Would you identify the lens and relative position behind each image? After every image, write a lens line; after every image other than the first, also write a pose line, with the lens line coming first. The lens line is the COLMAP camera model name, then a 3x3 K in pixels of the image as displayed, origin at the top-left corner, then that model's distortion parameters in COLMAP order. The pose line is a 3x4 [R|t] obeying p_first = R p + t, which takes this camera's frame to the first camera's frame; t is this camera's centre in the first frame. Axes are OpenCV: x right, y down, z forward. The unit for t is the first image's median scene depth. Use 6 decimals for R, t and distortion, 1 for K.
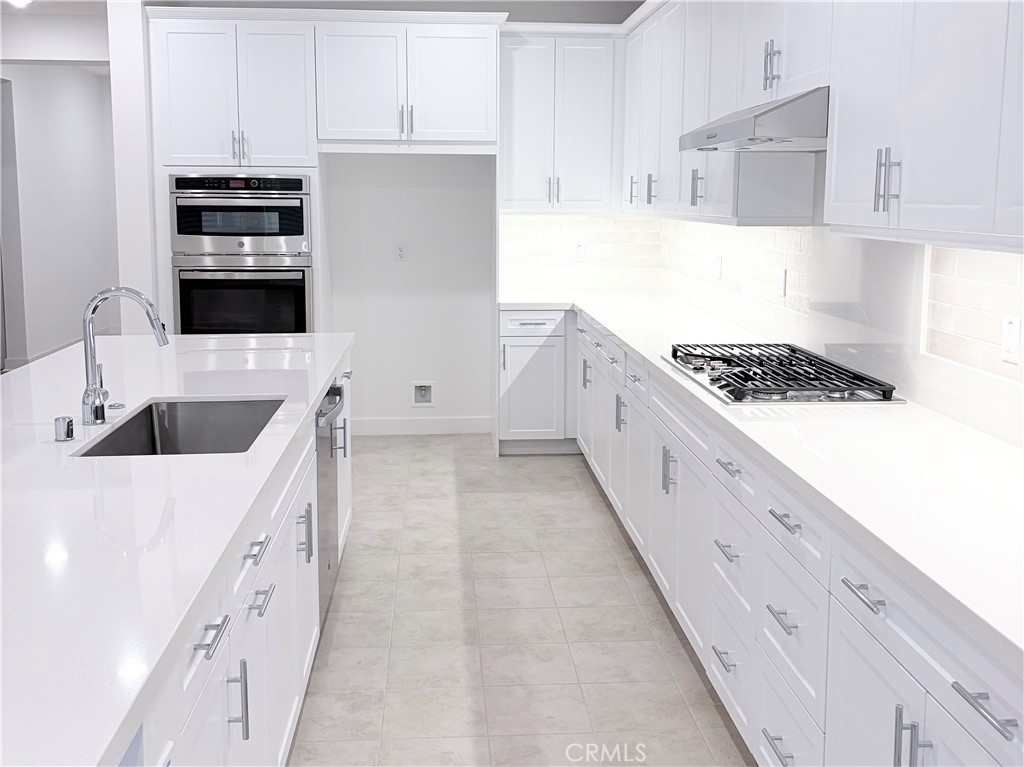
lens RADIAL K [[786.4, 0, 512.0], [0, 786.4, 383.5], [0, 0, 1]] dist [0.040610, -0.029860]
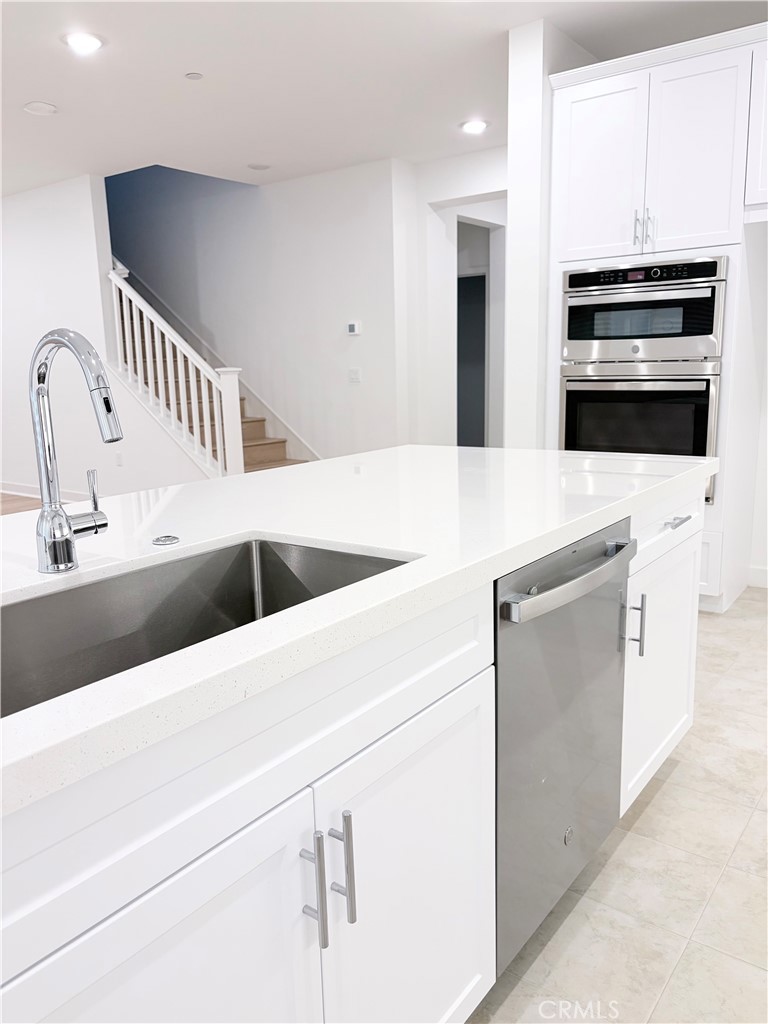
lens RADIAL K [[786.4, 0, 384.0], [0, 786.4, 512.0], [0, 0, 1]] dist [0.040610, -0.029860]
pose [[0.763808, 0.106450, -0.636604, 0.008145], [-0.103500, 0.993743, 0.041987, -0.011596], [0.637091, 0.033819, 0.770047, 0.196157]]
